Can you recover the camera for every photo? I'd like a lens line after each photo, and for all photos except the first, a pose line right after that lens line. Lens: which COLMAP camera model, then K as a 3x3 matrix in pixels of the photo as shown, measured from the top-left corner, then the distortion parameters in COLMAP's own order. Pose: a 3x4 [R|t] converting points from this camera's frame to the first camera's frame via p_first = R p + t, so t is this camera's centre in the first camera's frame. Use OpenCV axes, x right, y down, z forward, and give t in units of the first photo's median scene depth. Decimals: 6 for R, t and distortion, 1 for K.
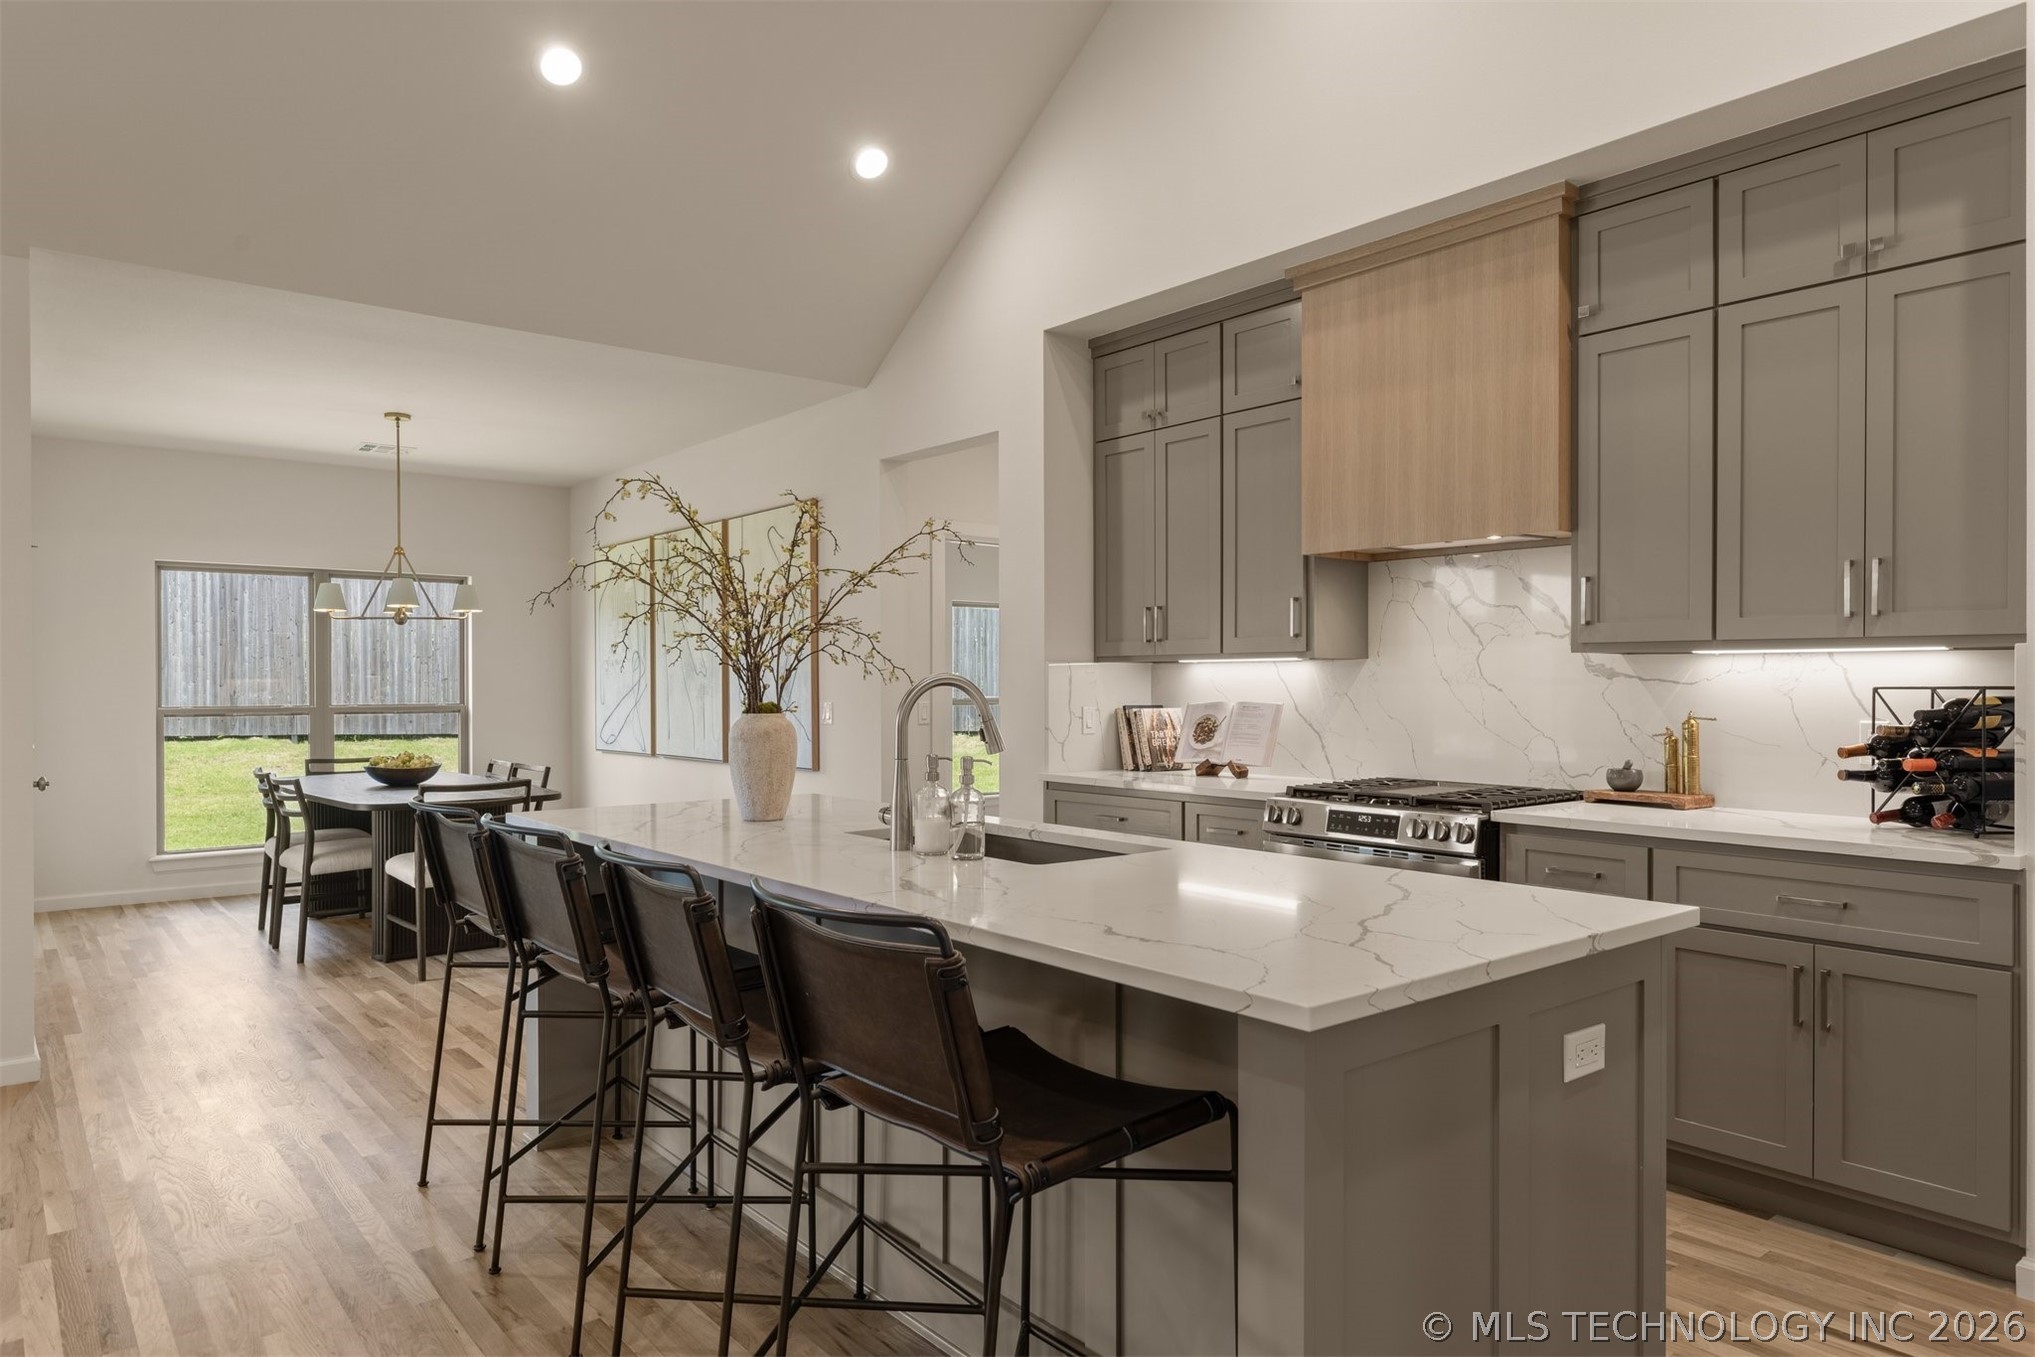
lens RADIAL K [[1269.3, 0, 1016.1], [0, 1269.3, 673.1], [0, 0, 1]] dist [0.011555, -0.010558]
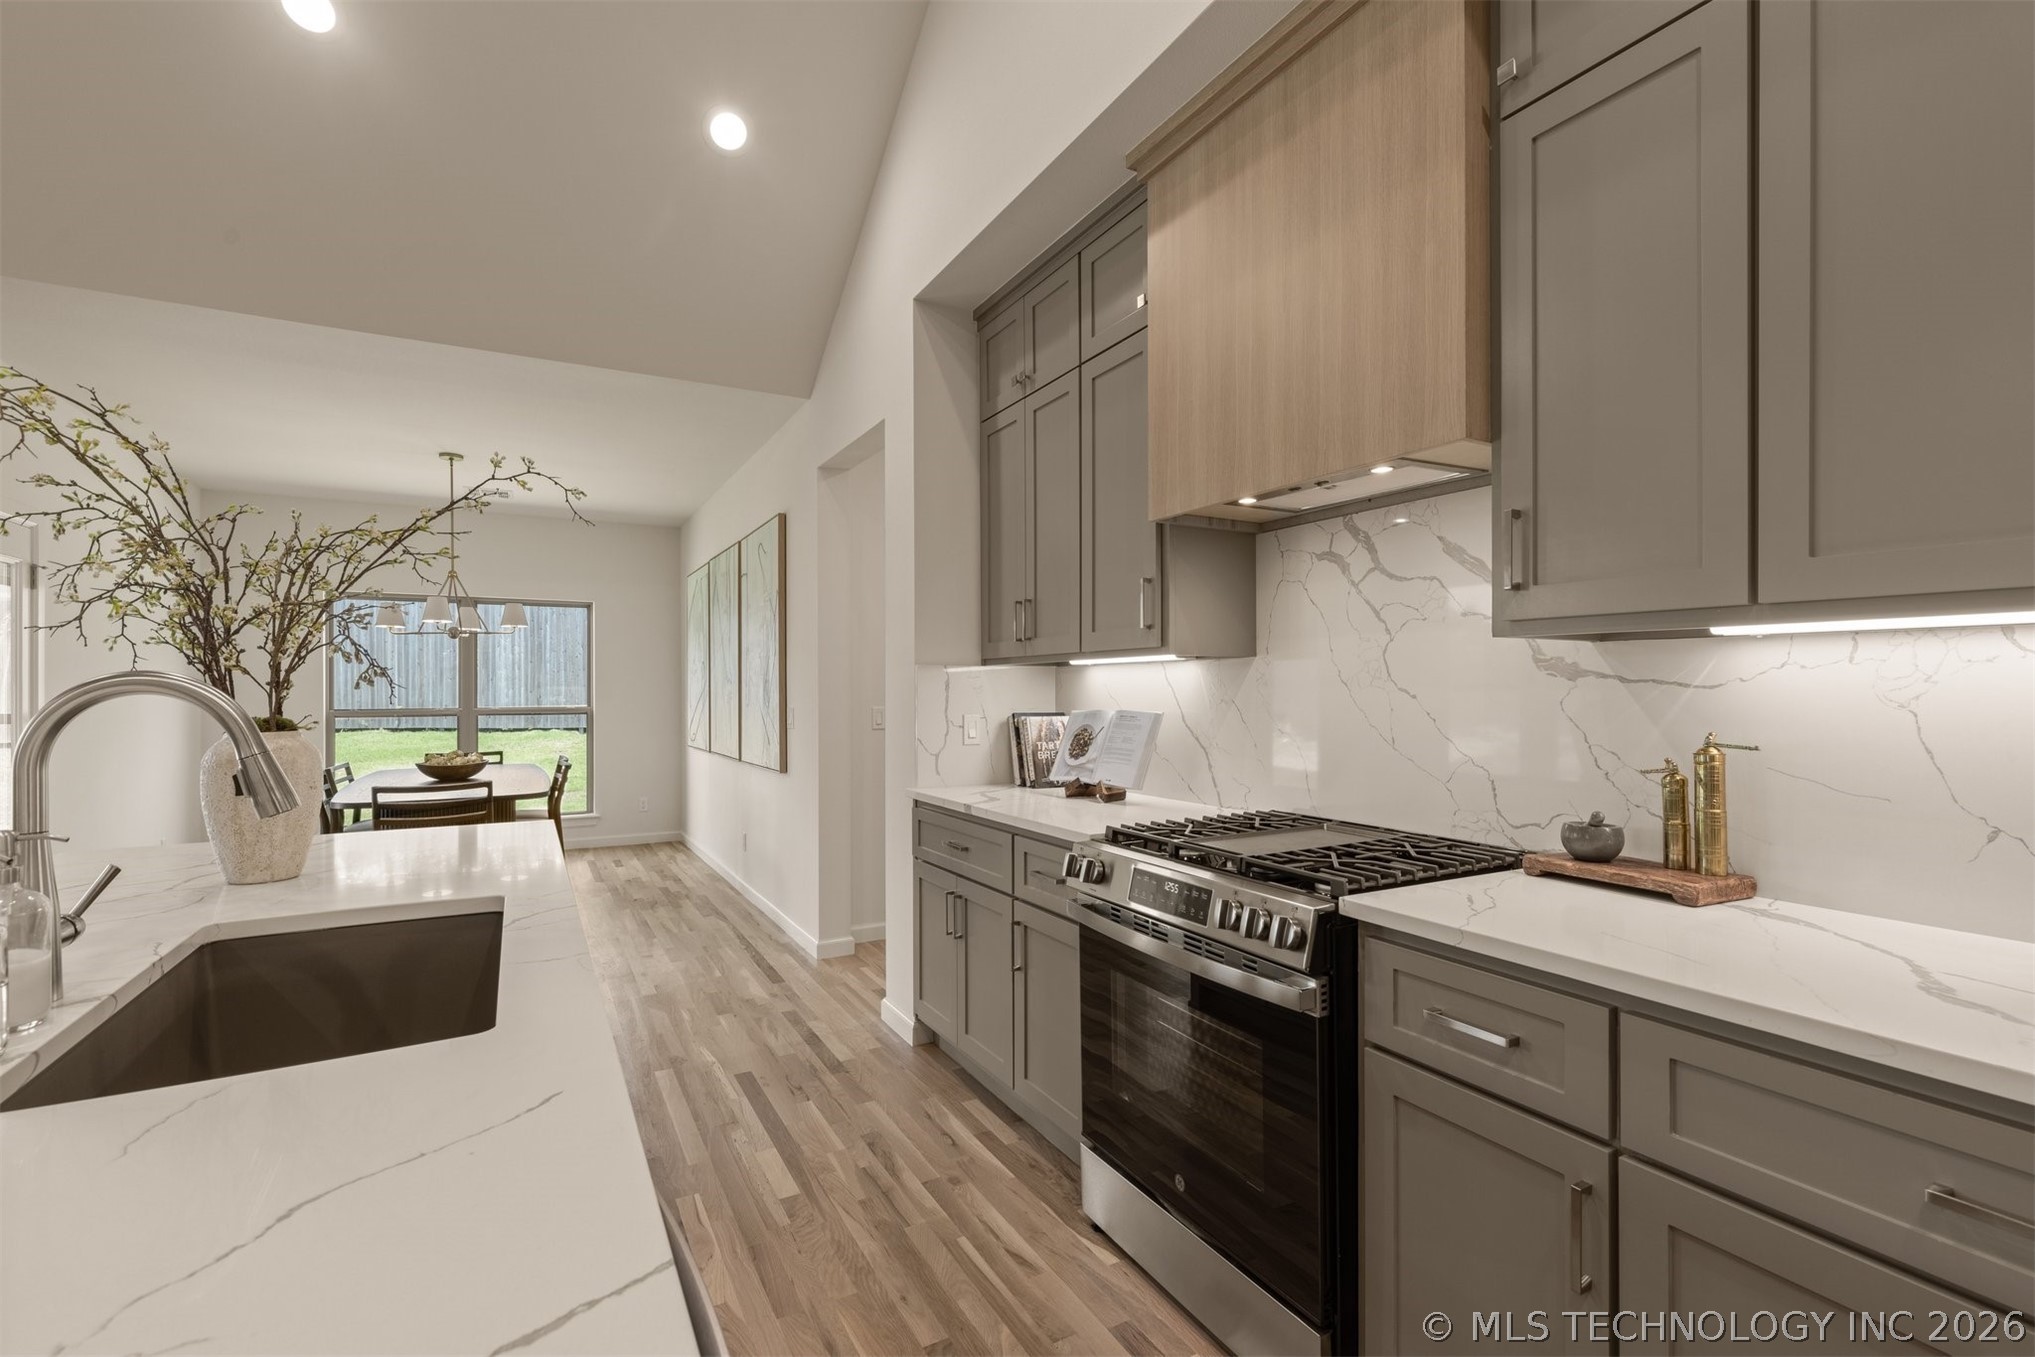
lens RADIAL K [[909.8, 0, 1010.1], [0, 909.8, 679.7], [0, 0, 1]] dist [0.007827, -0.001691]
pose [[0.983492, -0.005018, -0.180881, 0.237463], [0.004794, 0.999987, -0.001676, 0.003471], [0.180887, 0.000781, 0.983504, 0.432536]]
